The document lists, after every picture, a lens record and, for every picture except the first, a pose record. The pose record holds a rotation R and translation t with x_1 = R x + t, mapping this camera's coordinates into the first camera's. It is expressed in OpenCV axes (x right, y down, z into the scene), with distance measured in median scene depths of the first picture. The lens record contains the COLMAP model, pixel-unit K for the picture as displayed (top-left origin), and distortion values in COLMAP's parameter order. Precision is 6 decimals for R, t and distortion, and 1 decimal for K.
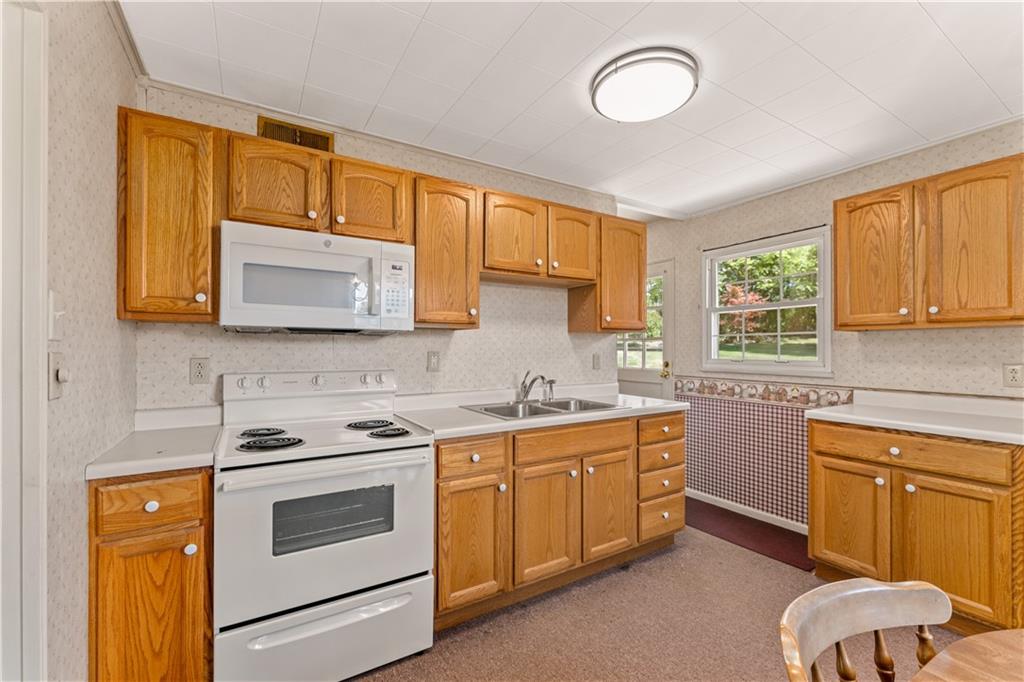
lens RADIAL K [[441.1, 0, 514.2], [0, 441.1, 344.1], [0, 0, 1]] dist [0.000709, 0.000044]
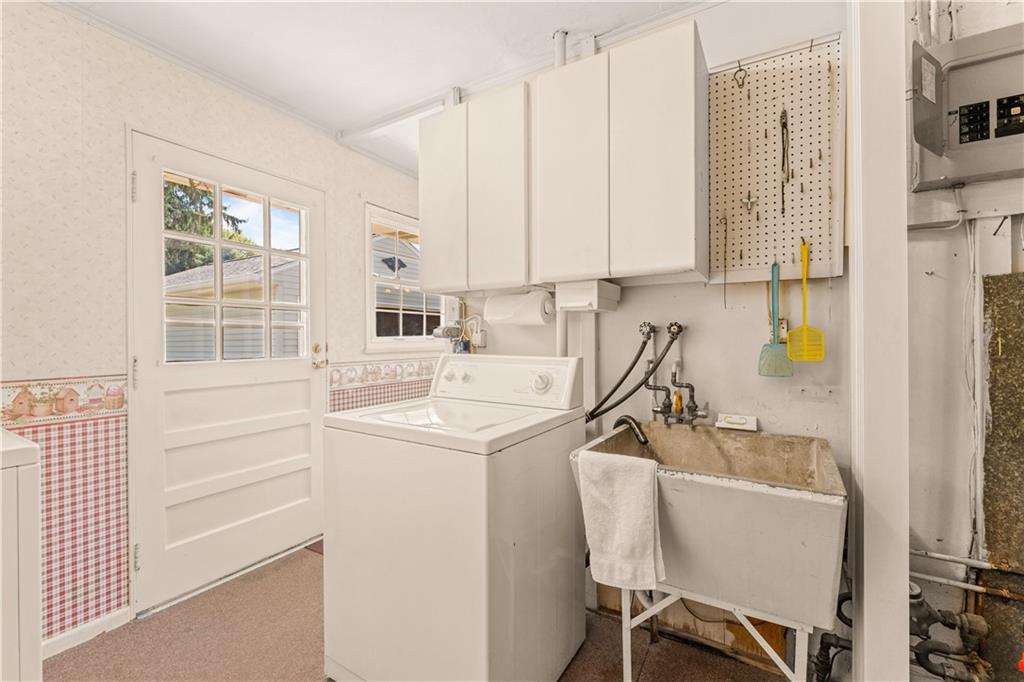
lens RADIAL K [[441.1, 0, 512.0], [0, 441.1, 338.5], [0, 0, 1]] dist [0.000709, 0.000044]
pose [[-0.455106, -0.003568, 0.890430, -0.403006], [-0.004911, 0.999987, 0.001497, 0.031801], [-0.890424, -0.003692, -0.455117, 1.138738]]
